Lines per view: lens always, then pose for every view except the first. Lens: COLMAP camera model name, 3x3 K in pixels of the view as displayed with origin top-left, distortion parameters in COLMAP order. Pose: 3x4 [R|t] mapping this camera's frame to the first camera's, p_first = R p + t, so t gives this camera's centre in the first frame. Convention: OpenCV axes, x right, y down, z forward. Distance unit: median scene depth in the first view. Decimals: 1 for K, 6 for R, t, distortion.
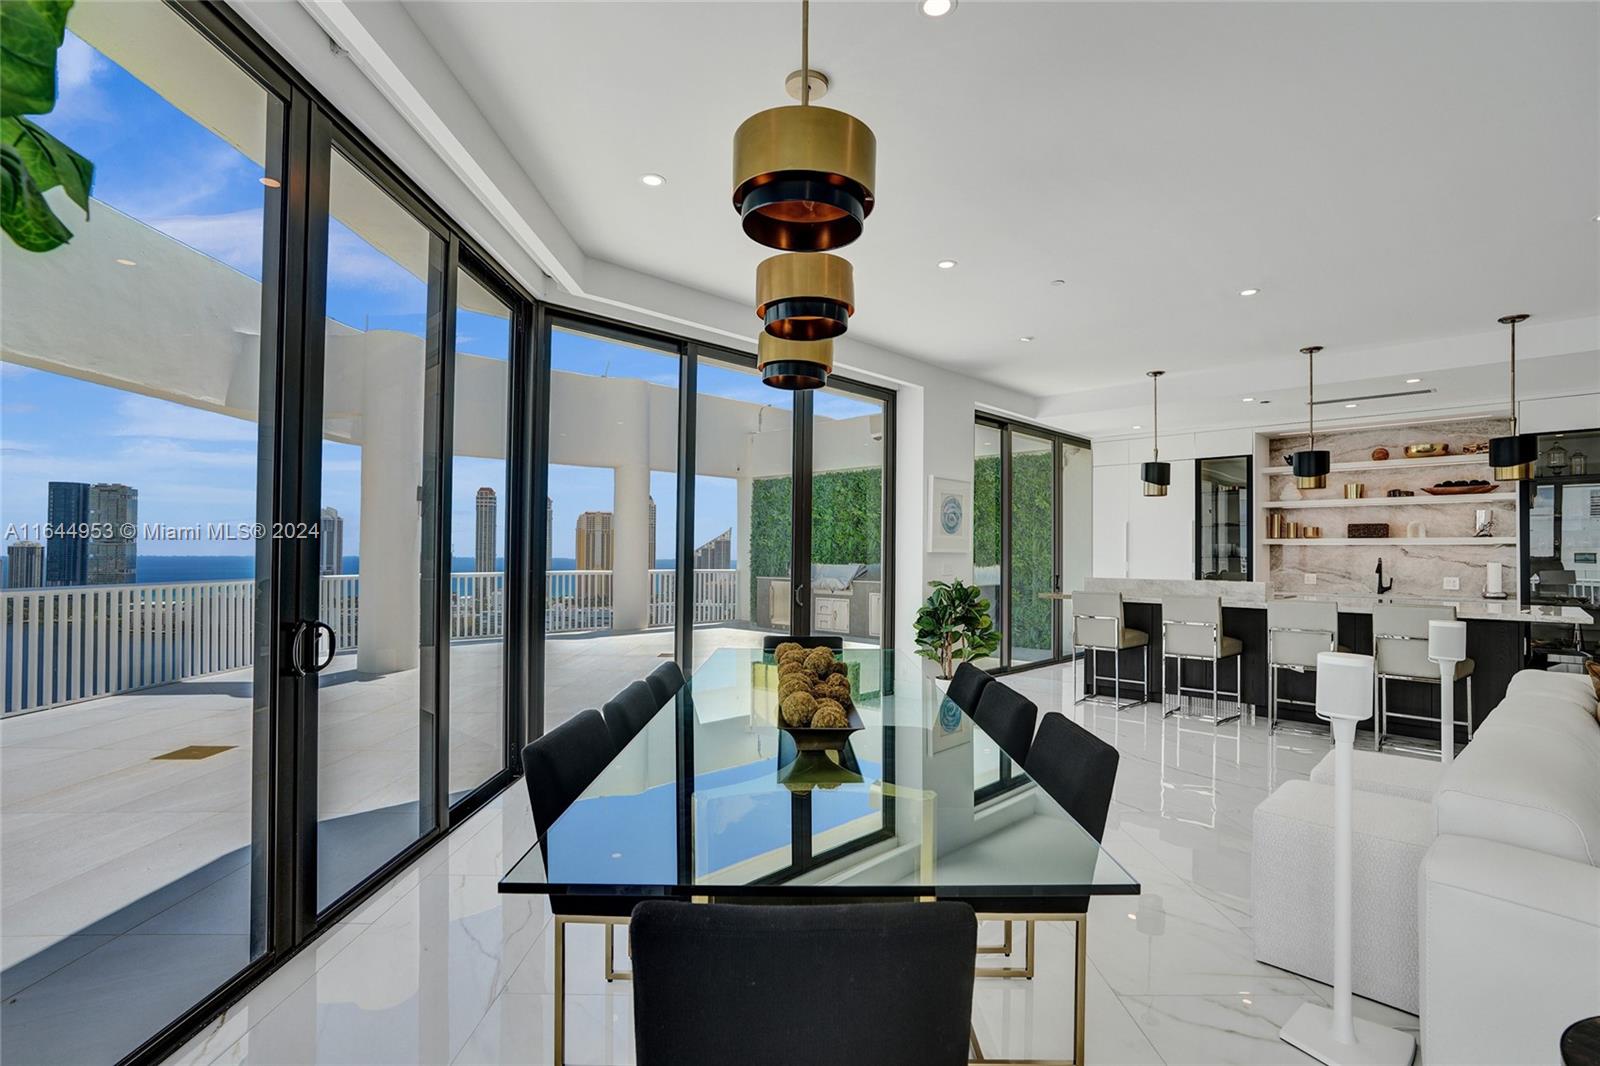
lens RADIAL K [[756.0, 0, 798.0], [0, 756.0, 537.4], [0, 0, 1]] dist [-0.001530, -0.000081]
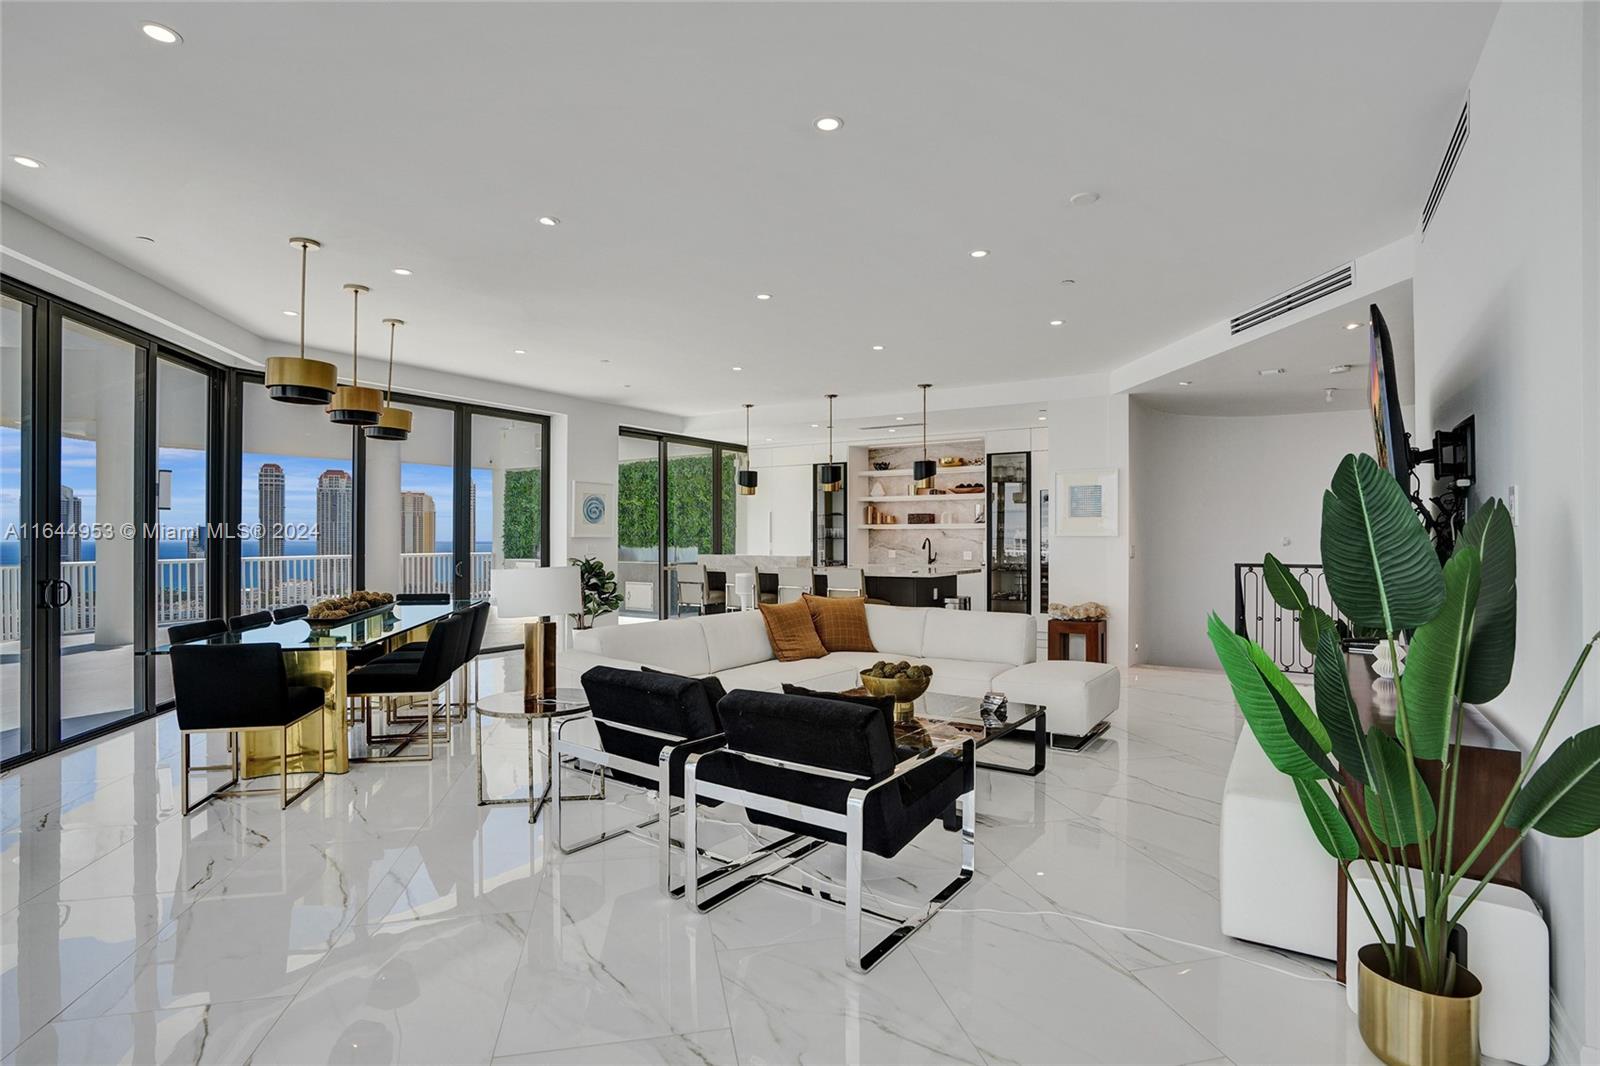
lens RADIAL K [[818.1, 0, 800.0], [0, 818.1, 533.0], [0, 0, 1]] dist [0.003716, 0.001497]
pose [[0.985440, -0.007583, 0.169855, 0.291274], [0.004294, 0.999796, 0.019720, -0.013612], [-0.169970, -0.018703, 0.985272, -0.462958]]
